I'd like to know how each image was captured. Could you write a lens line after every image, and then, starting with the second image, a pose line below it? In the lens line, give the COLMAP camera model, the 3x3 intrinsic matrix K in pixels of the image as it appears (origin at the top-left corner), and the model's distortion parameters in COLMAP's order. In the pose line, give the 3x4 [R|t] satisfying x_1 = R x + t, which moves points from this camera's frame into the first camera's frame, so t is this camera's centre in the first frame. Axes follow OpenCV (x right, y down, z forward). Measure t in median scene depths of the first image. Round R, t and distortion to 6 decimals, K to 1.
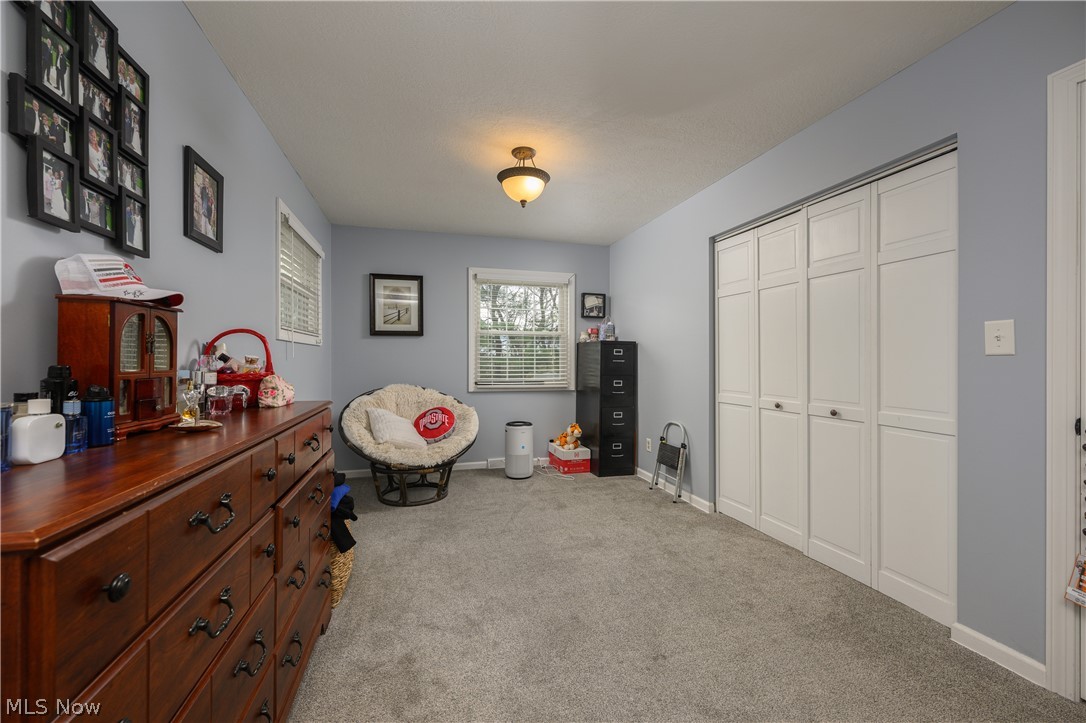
lens RADIAL K [[428.6, 0, 542.4], [0, 428.6, 359.0], [0, 0, 1]] dist [-0.002072, -0.000501]
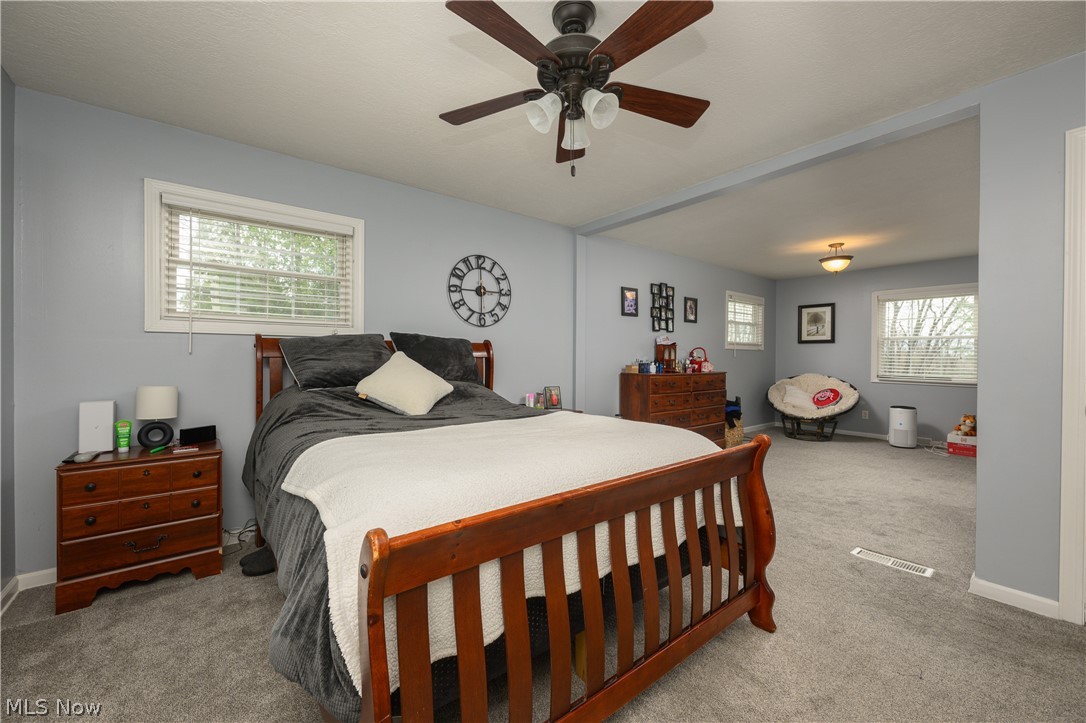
lens RADIAL K [[428.6, 0, 542.0], [0, 428.6, 358.3], [0, 0, 1]] dist [-0.002072, -0.000501]
pose [[0.384168, 0.006840, -0.923238, 1.963484], [-0.008478, 0.999957, 0.003880, 0.009024], [0.923224, 0.006337, 0.384209, -1.434218]]
